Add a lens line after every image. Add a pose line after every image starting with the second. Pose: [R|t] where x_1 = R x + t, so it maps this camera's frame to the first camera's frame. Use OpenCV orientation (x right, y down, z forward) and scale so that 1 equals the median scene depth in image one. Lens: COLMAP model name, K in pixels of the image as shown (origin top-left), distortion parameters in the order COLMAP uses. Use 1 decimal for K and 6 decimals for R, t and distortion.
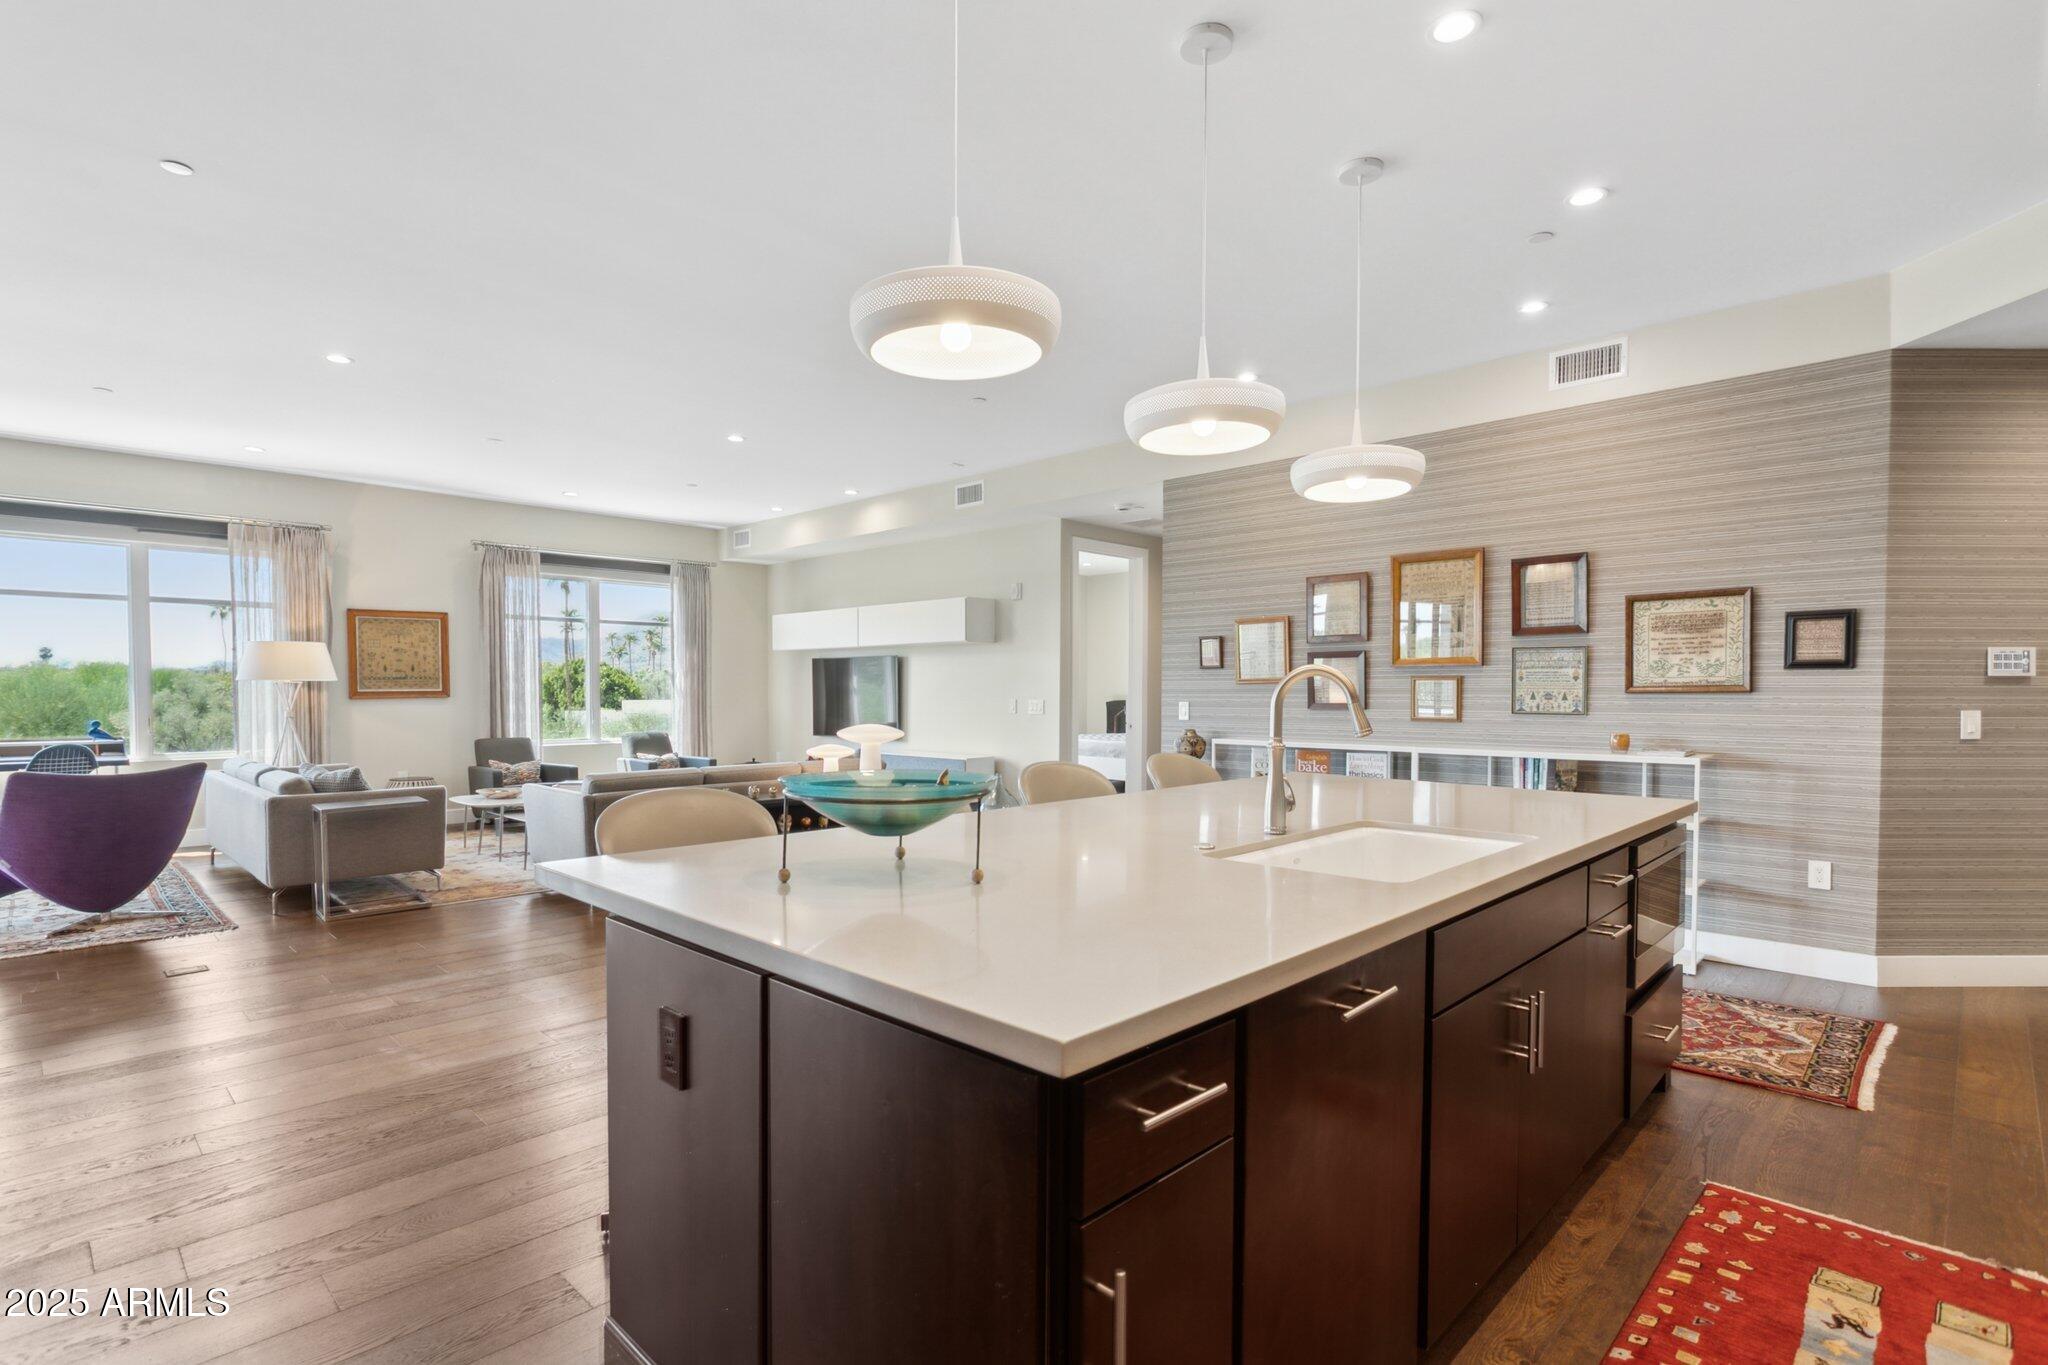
lens RADIAL K [[1017.3, 0, 1026.5], [0, 1017.3, 699.0], [0, 0, 1]] dist [0.000128, 0.000069]
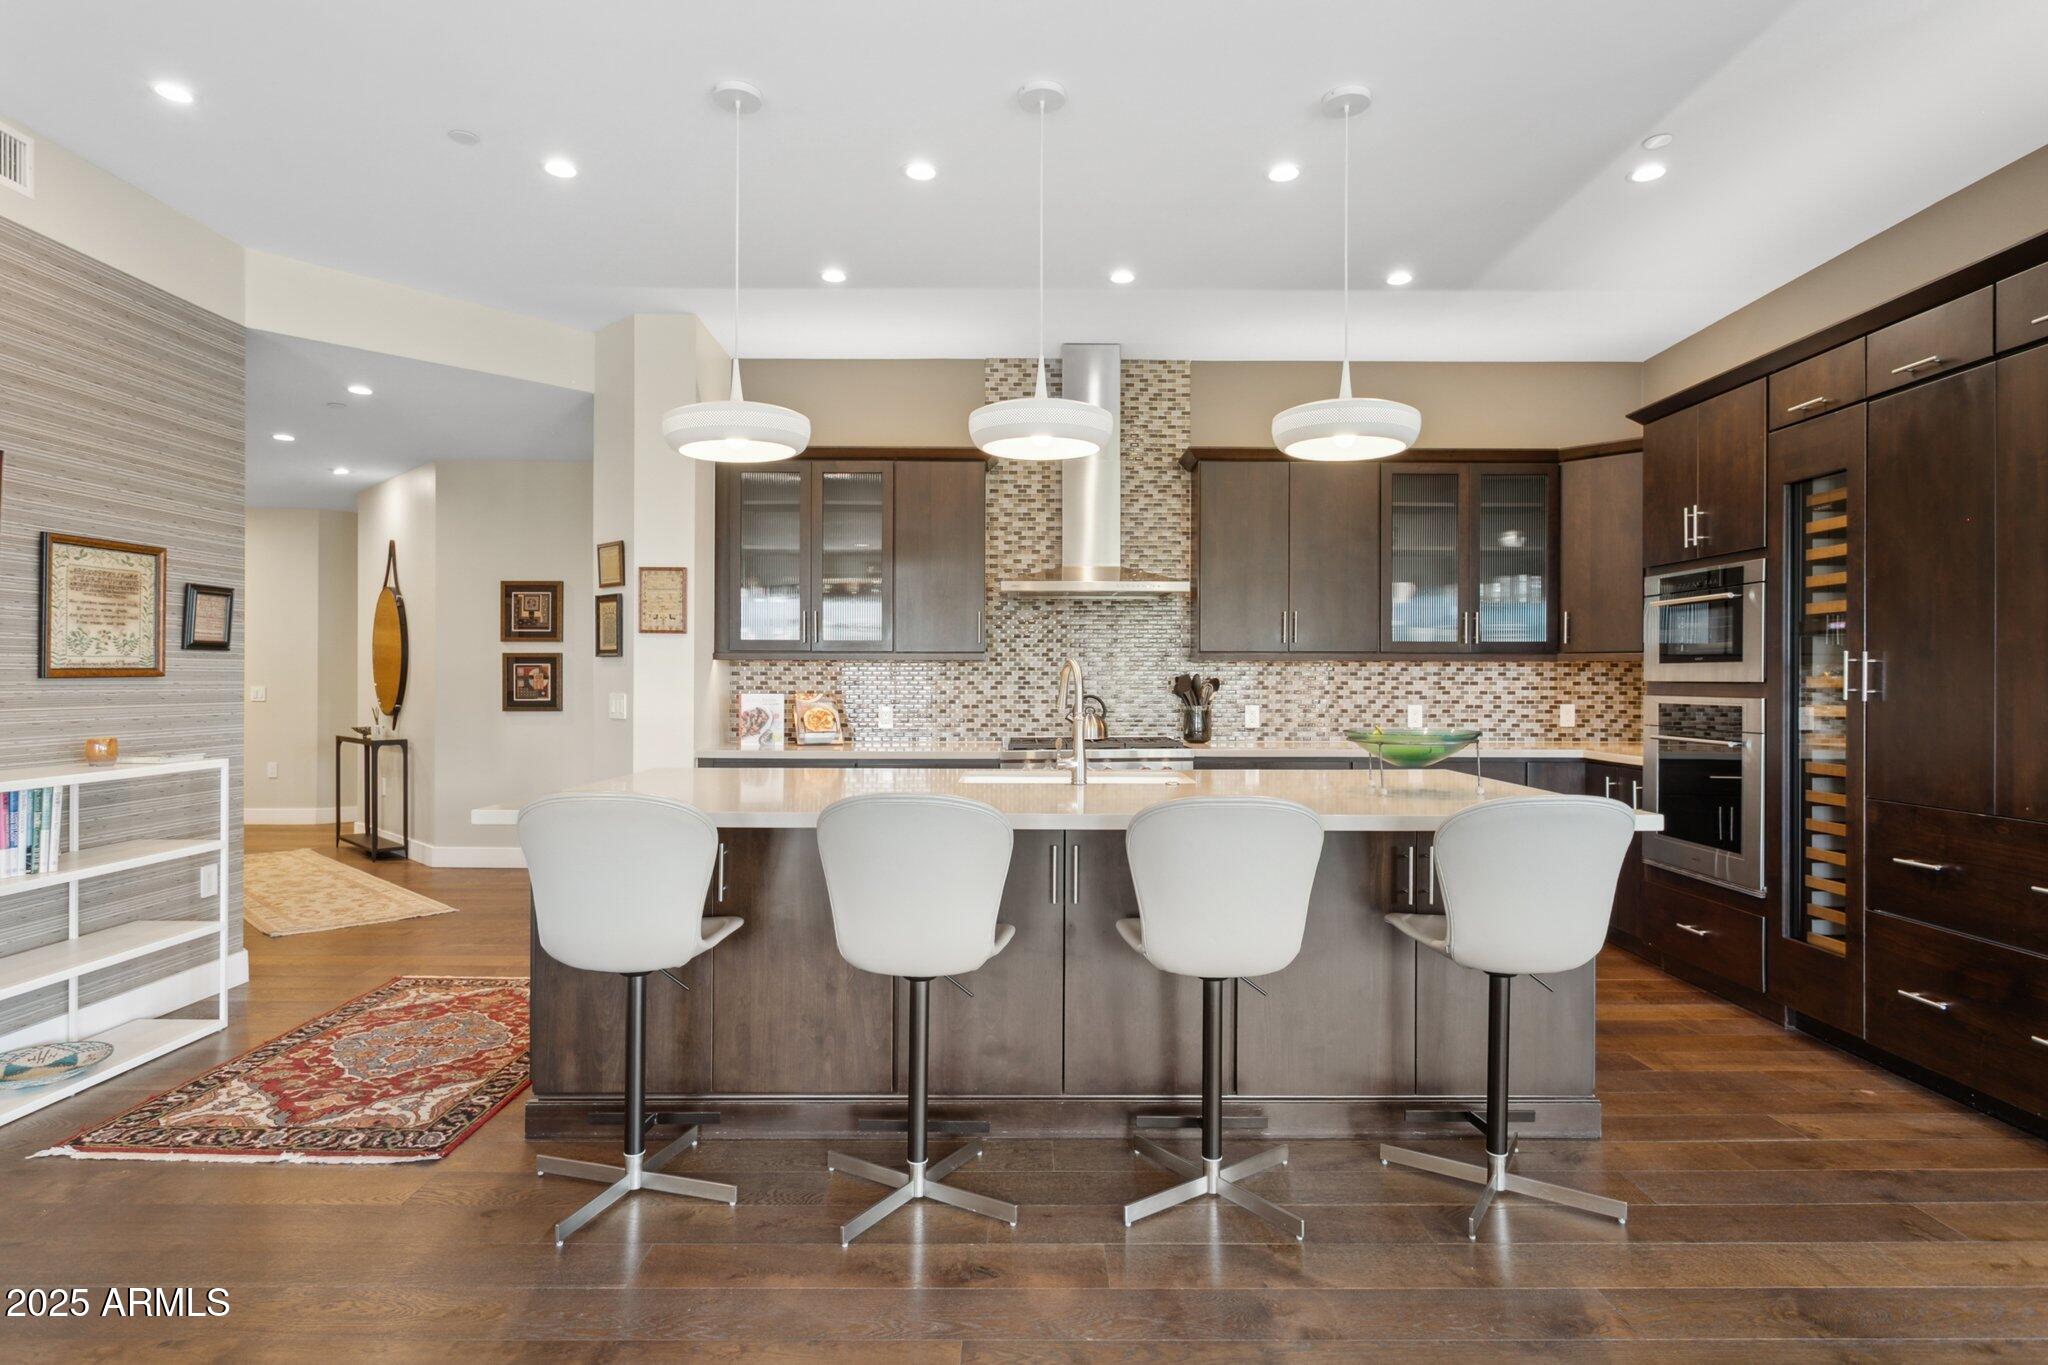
lens RADIAL K [[1119.3, 0, 1029.7], [0, 1119.3, 676.0], [0, 0, 1]] dist [0.005067, 0.004138]
pose [[-0.684166, 0.000343, 0.729326, -0.393914], [0.004041, 0.999986, 0.003320, -0.007783], [-0.729315, 0.005218, -0.684158, 1.066634]]
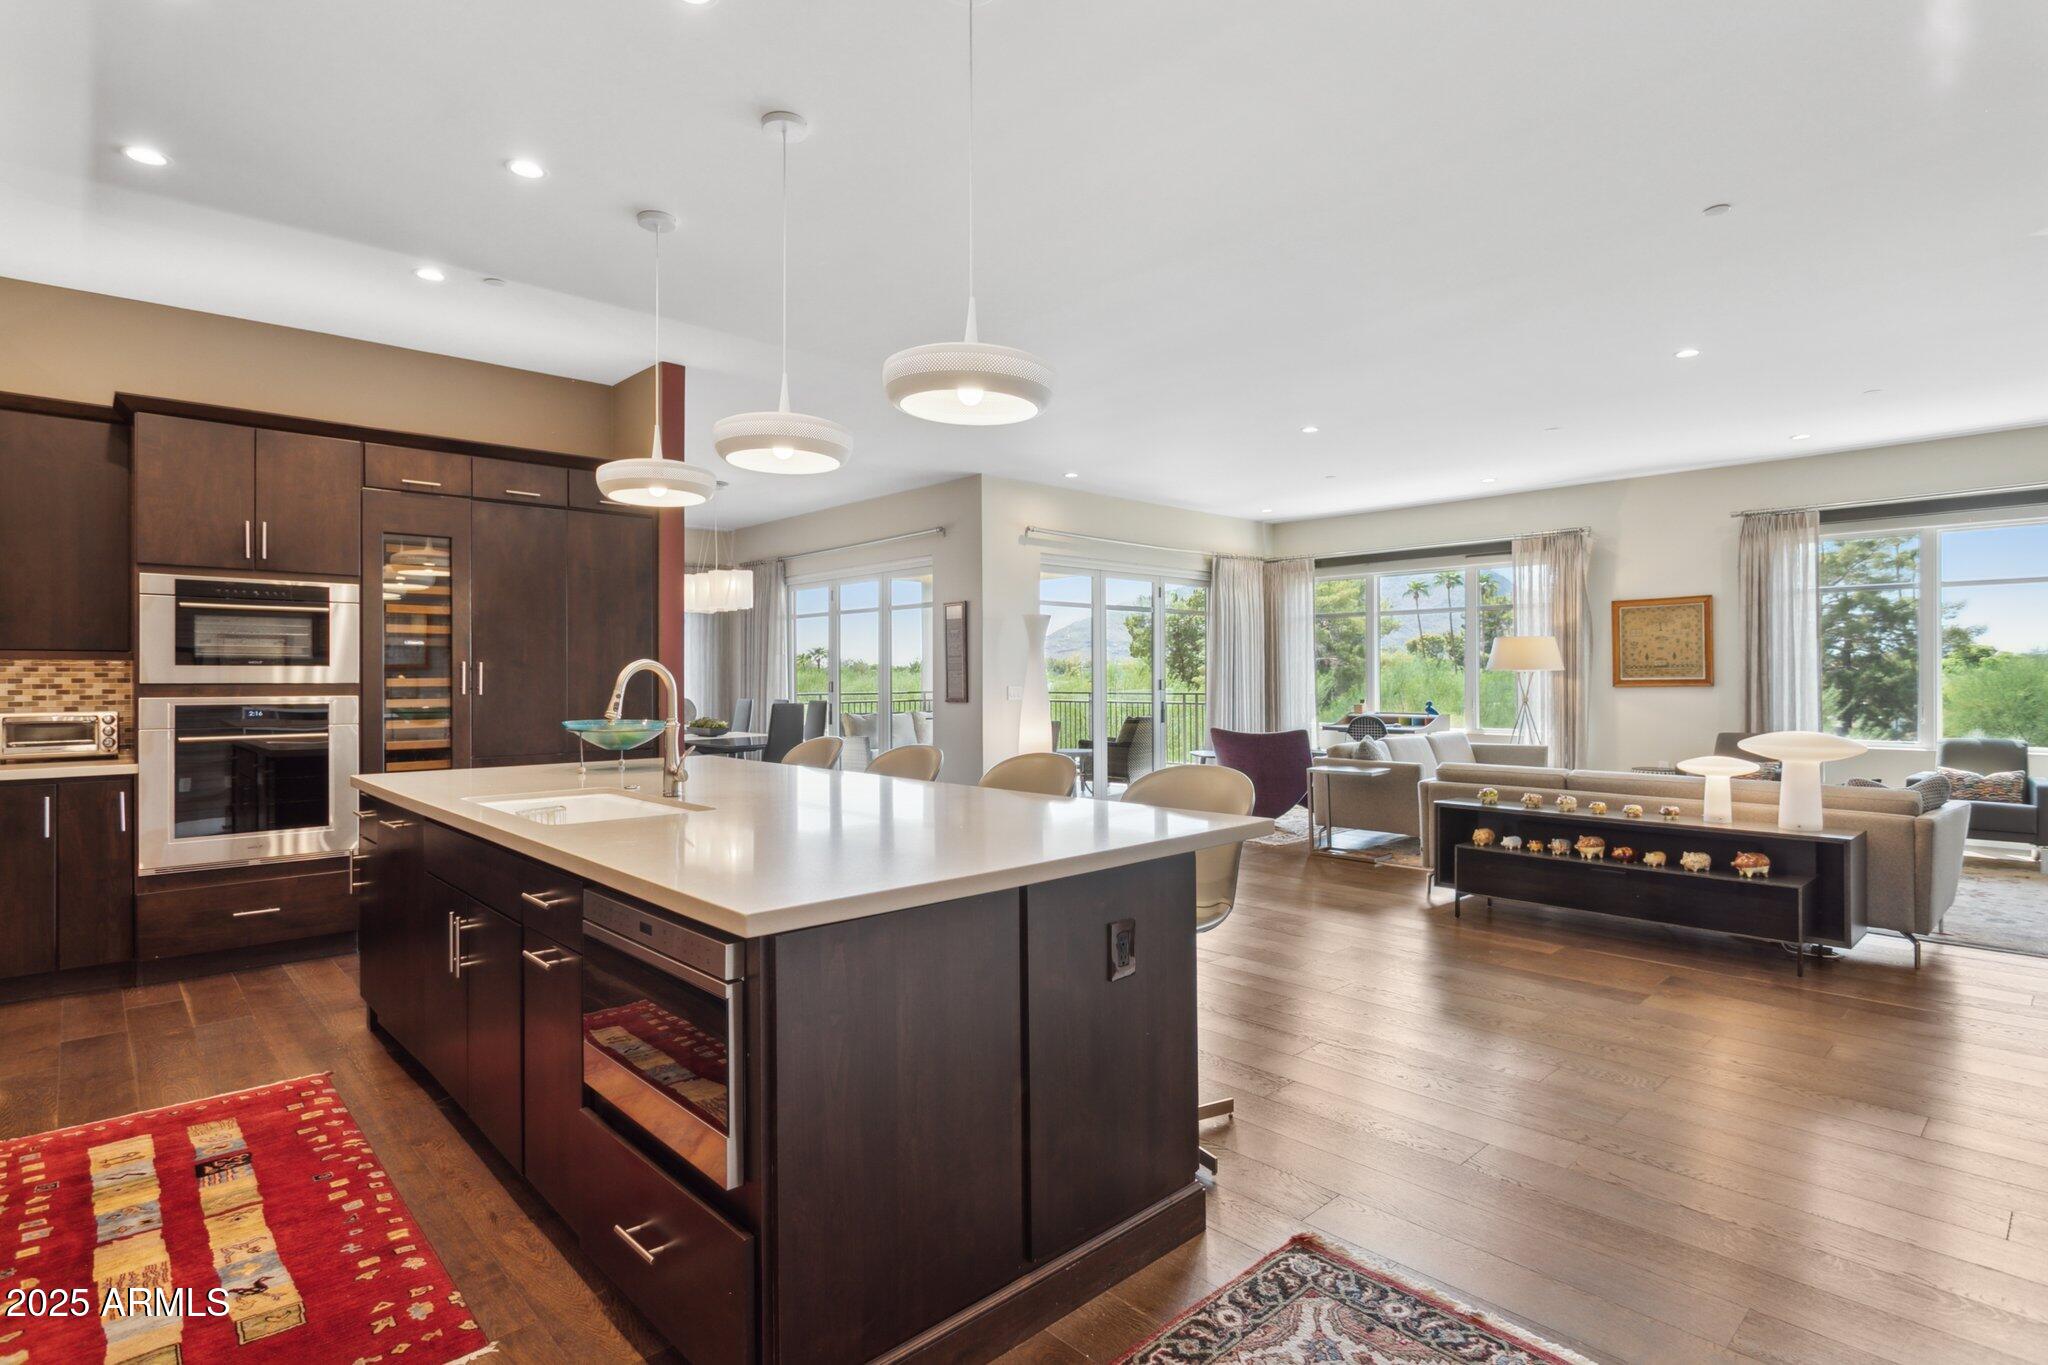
lens RADIAL K [[1044.6, 0, 1009.7], [0, 1044.6, 680.8], [0, 0, 1]] dist [-0.007660, -0.000404]
pose [[-0.081907, 0.000771, -0.996640, 0.764311], [-0.007335, 0.999972, 0.001376, -0.006056], [0.996613, 0.007423, -0.081899, 0.787531]]
